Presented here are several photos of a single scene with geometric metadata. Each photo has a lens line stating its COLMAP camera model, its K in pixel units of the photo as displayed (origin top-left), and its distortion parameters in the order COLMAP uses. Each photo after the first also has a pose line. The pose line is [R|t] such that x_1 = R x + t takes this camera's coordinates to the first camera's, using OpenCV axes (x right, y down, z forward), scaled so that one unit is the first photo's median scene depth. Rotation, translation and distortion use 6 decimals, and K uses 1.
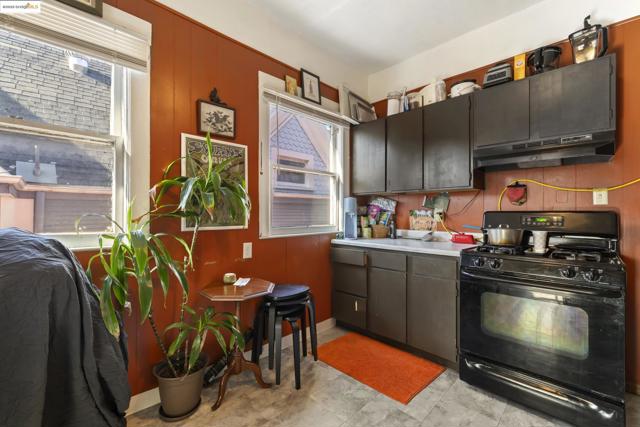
lens RADIAL K [[278.0, 0, 317.8], [0, 278.0, 211.3], [0, 0, 1]] dist [-0.001882, 0.001045]
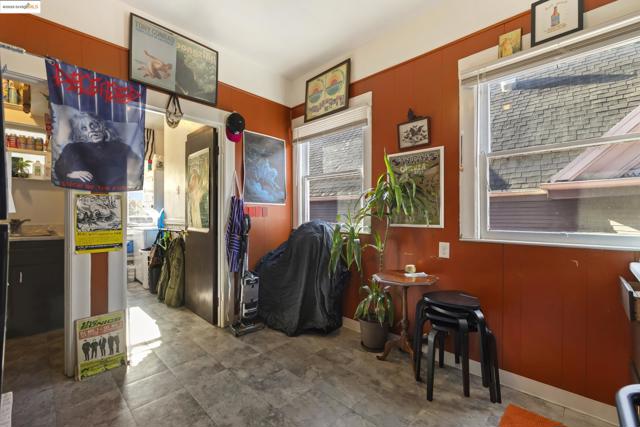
lens RADIAL K [[278.0, 0, 319.3], [0, 278.0, 213.7], [0, 0, 1]] dist [-0.001882, 0.001045]
pose [[0.011704, -0.001860, -0.999930, 0.642427], [0.009772, 0.999951, -0.001745, 0.005953], [0.999884, -0.009751, 0.011721, 0.464681]]
